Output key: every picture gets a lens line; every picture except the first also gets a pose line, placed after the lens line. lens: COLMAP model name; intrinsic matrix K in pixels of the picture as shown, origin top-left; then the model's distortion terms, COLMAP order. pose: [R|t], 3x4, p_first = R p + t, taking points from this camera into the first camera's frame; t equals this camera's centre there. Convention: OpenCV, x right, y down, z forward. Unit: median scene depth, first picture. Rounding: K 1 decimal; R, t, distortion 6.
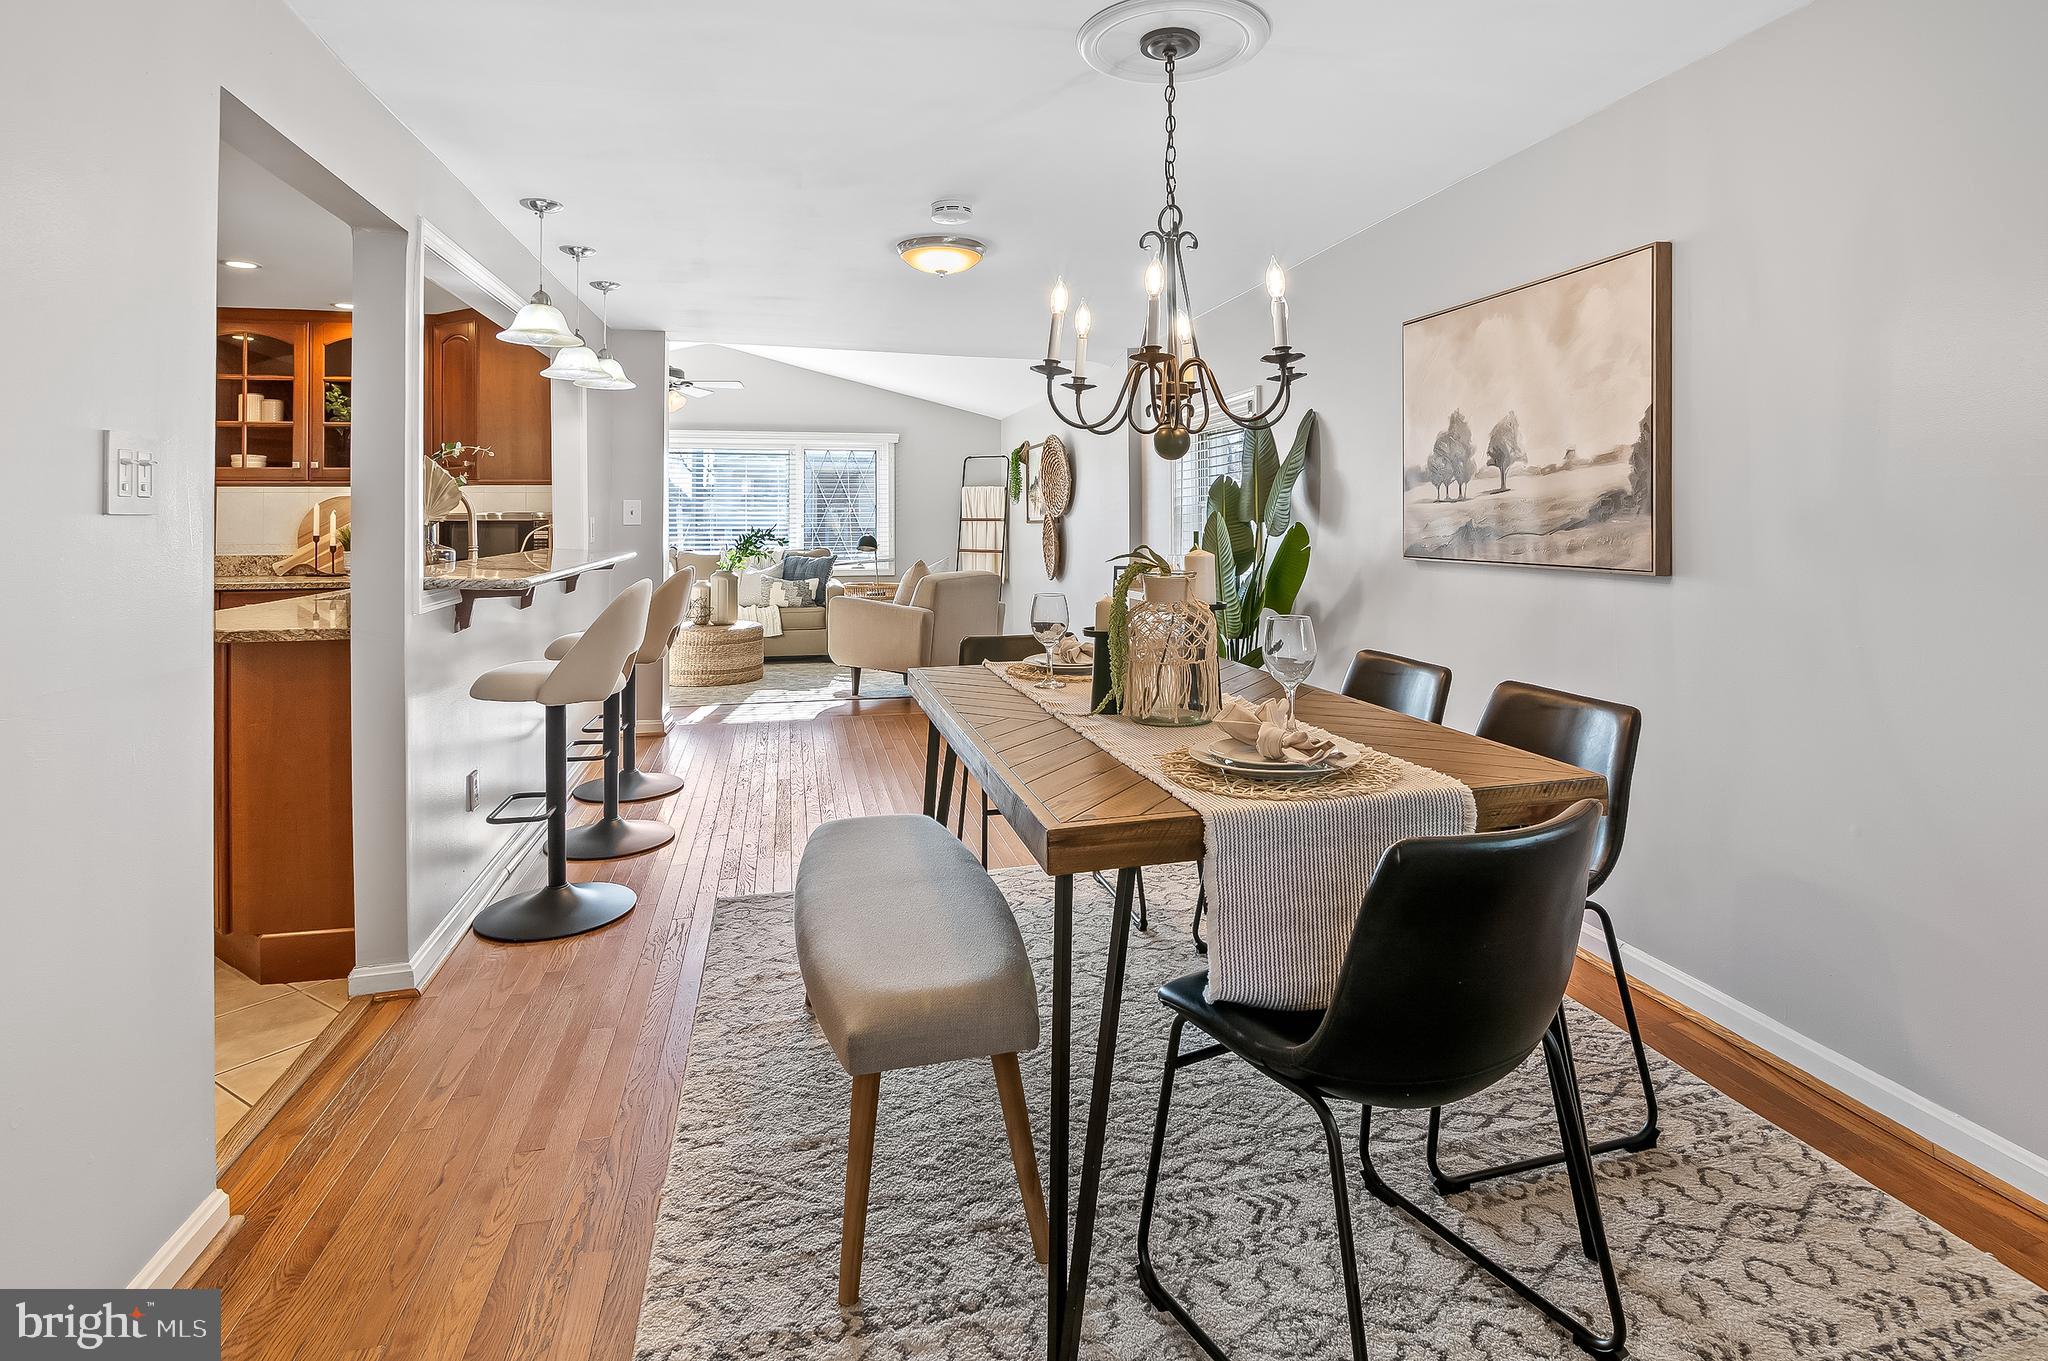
lens RADIAL K [[1011.1, 0, 1043.9], [0, 1011.1, 518.4], [0, 0, 1]] dist [-0.009191, -0.002801]
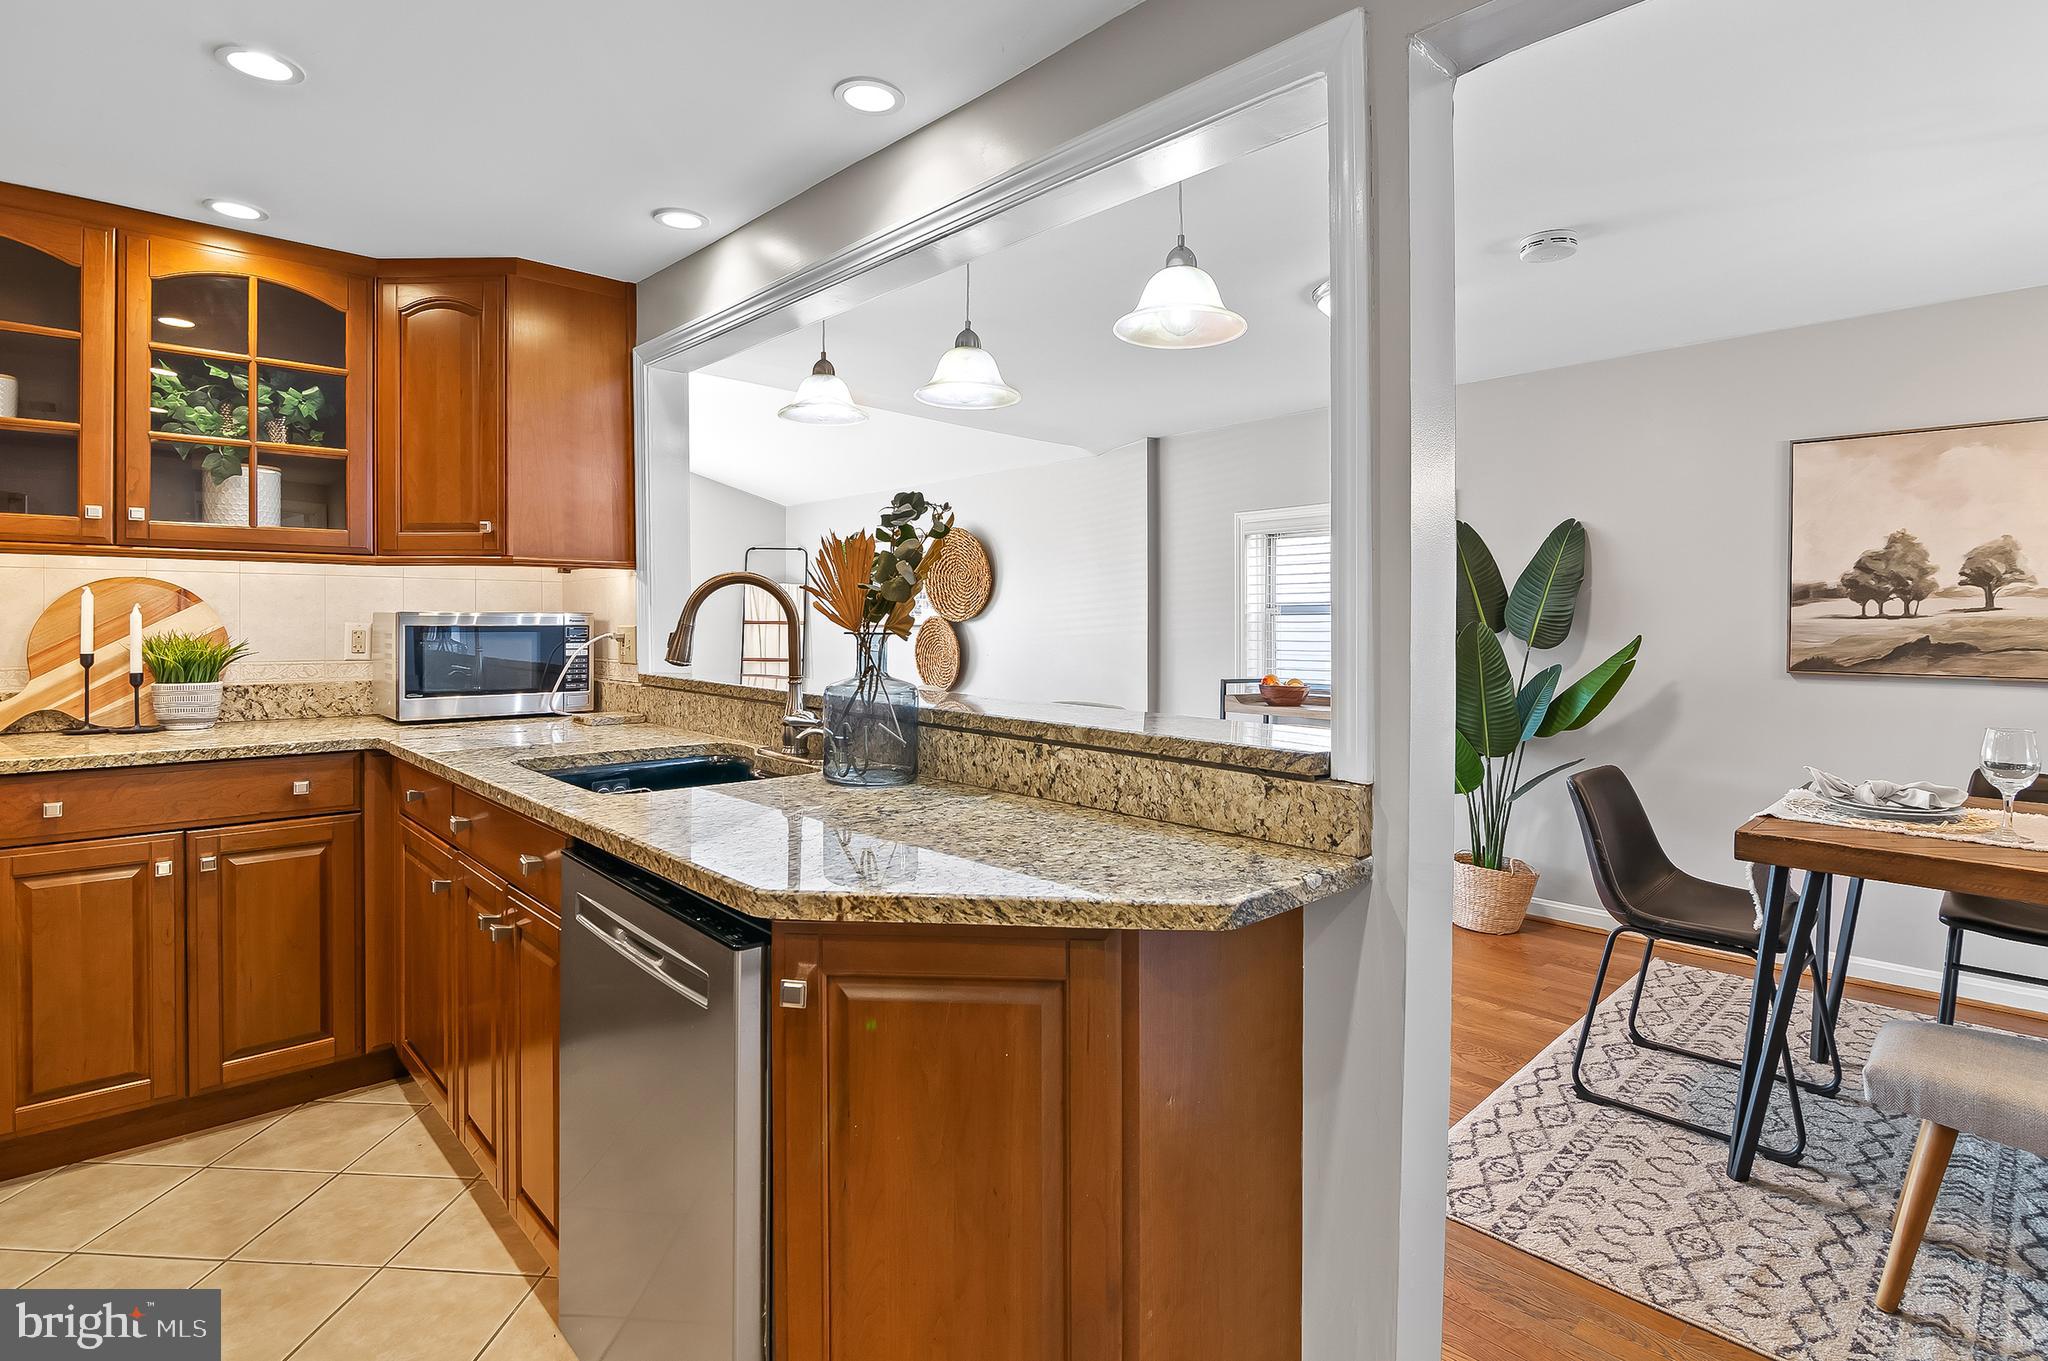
lens RADIAL K [[1011.1, 0, 1018.2], [0, 1011.1, 641.7], [0, 0, 1]] dist [-0.009191, -0.002801]
pose [[0.874965, -0.001284, 0.484185, -0.589270], [-0.009276, 0.999768, 0.019414, -0.002528], [-0.484098, -0.021478, 0.874750, 0.346389]]
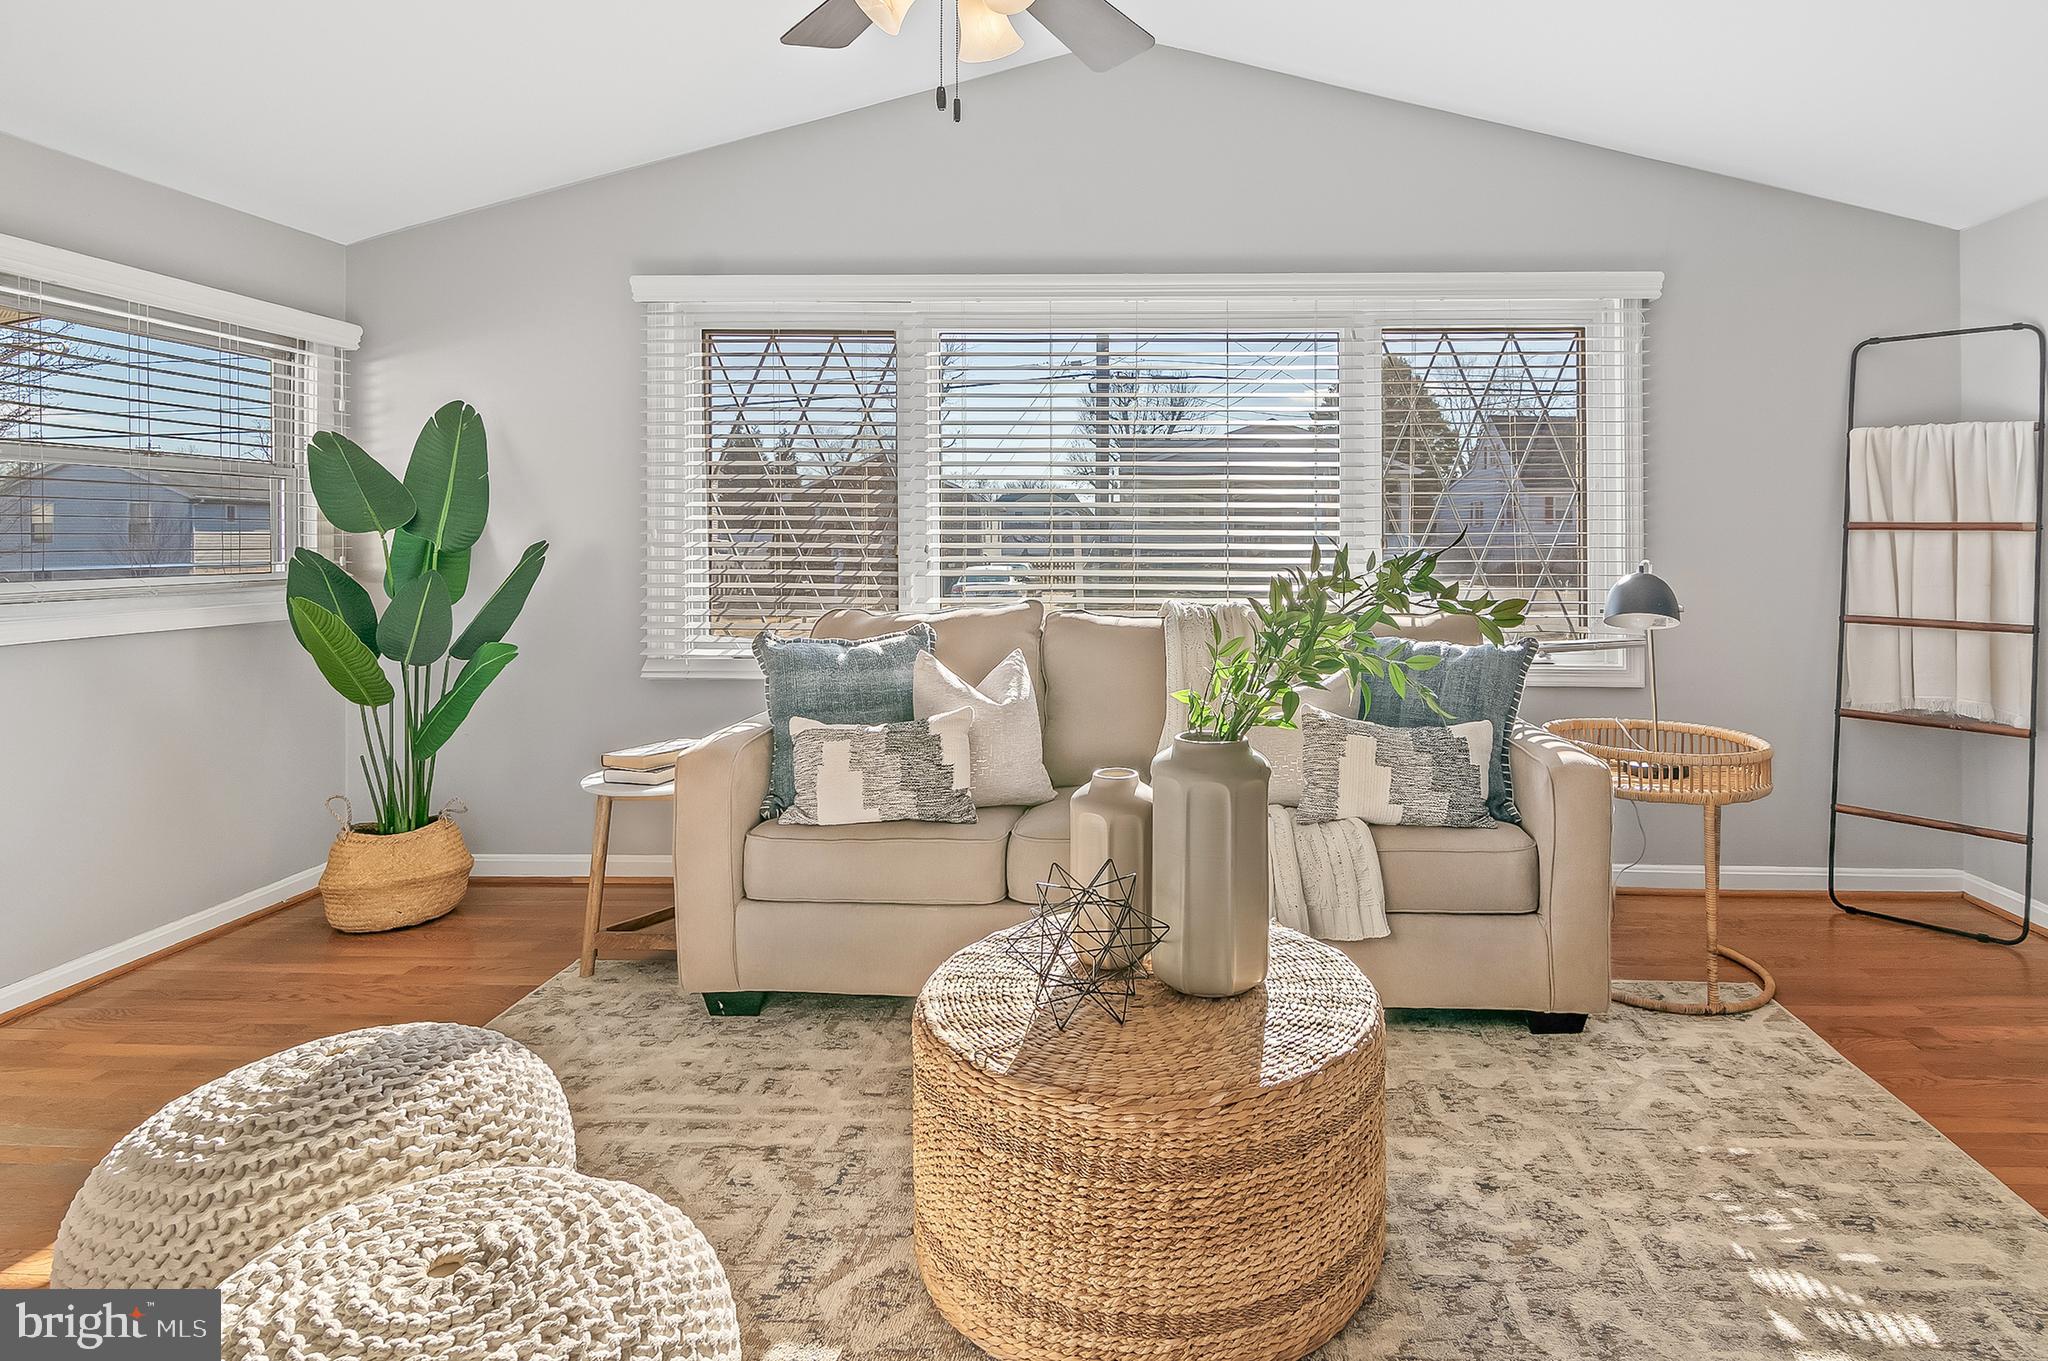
lens RADIAL K [[1054.3, 0, 1129.1], [0, 1054.3, 536.7], [0, 0, 1]] dist [-0.012340, -0.001528]
pose [[0.956729, 0.005762, -0.290922, -0.428348], [-0.005735, 0.999983, 0.000947, 0.011491], [0.290922, 0.000762, 0.956746, 1.239079]]
